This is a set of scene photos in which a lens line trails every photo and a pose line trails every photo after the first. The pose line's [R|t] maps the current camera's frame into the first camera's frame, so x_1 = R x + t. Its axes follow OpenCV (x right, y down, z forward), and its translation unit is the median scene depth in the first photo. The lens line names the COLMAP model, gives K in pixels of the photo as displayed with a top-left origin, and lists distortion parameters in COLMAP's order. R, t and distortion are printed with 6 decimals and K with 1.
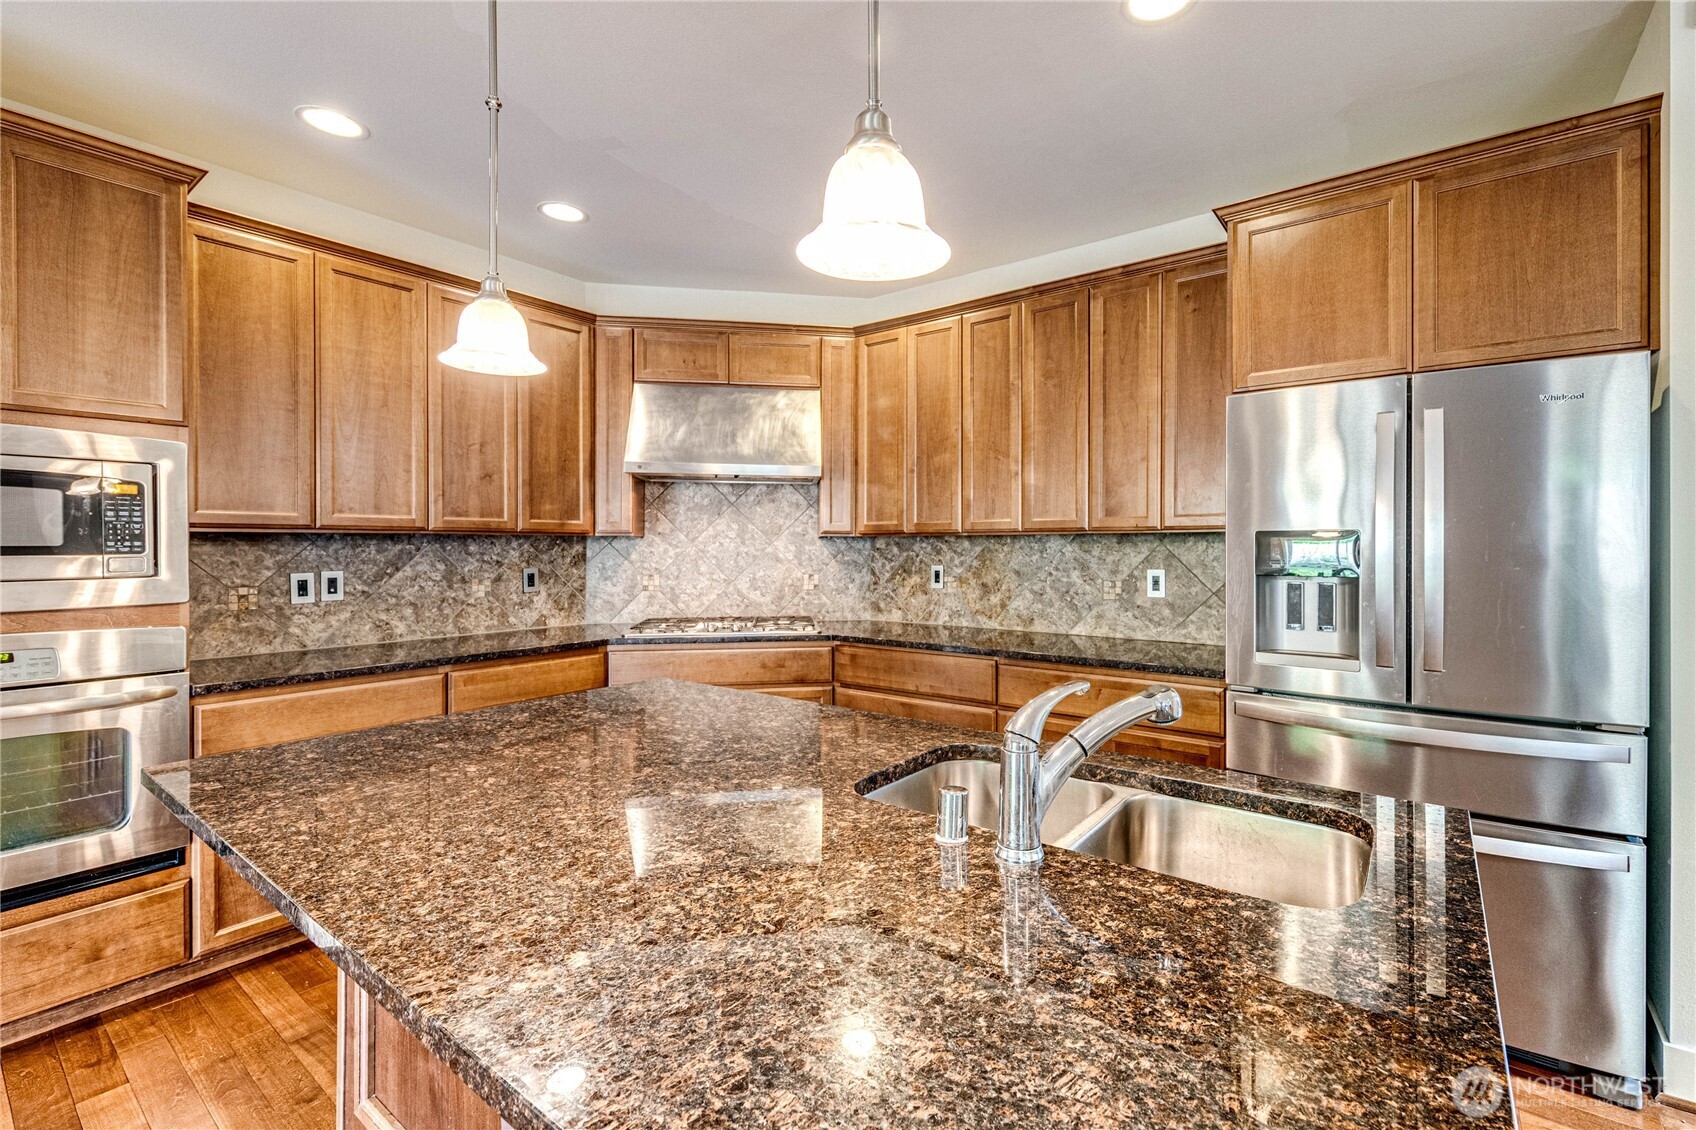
lens RADIAL K [[724.4, 0, 851.2], [0, 724.4, 549.1], [0, 0, 1]] dist [0.000489, -0.005814]
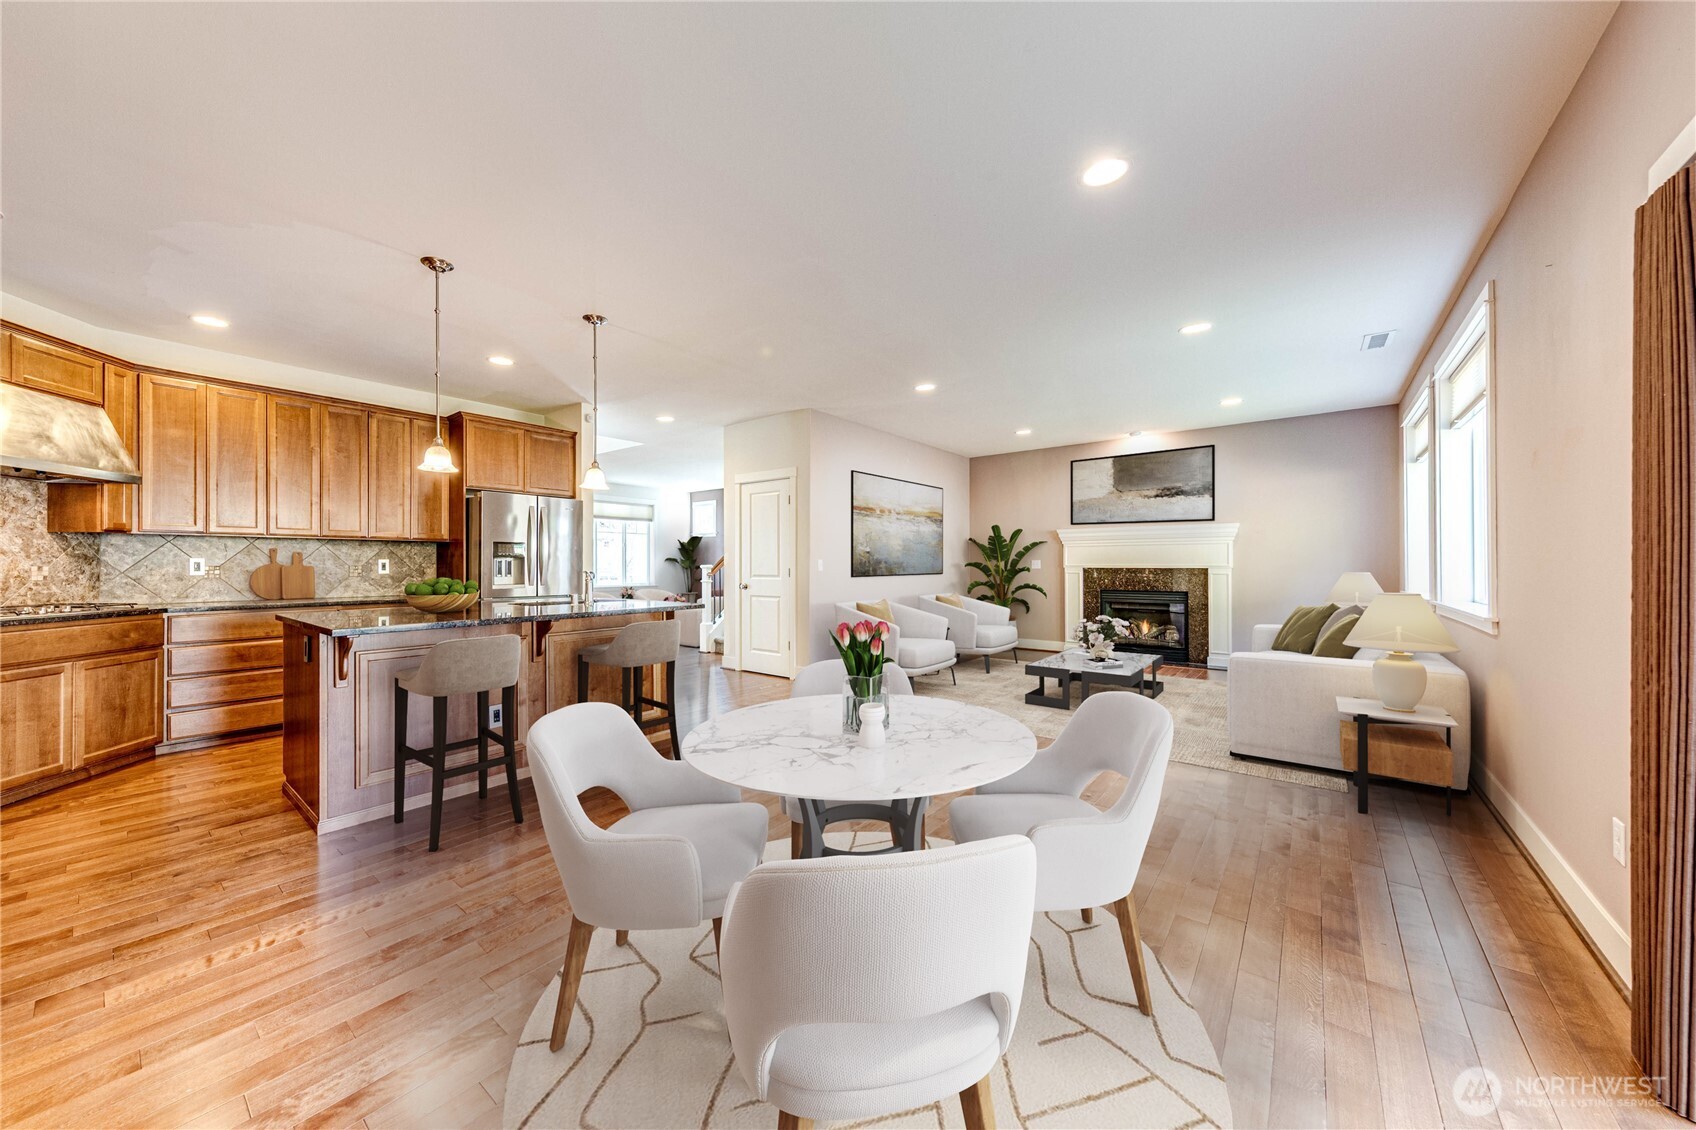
lens RADIAL K [[597.7, 0, 846.6], [0, 597.7, 557.9], [0, 0, 1]] dist [0.000054, -0.000027]
pose [[0.004521, 0.009327, 0.999946, -1.090744], [0.001548, 0.999955, -0.009334, 0.038001], [-0.999989, 0.001590, 0.004507, -0.233438]]
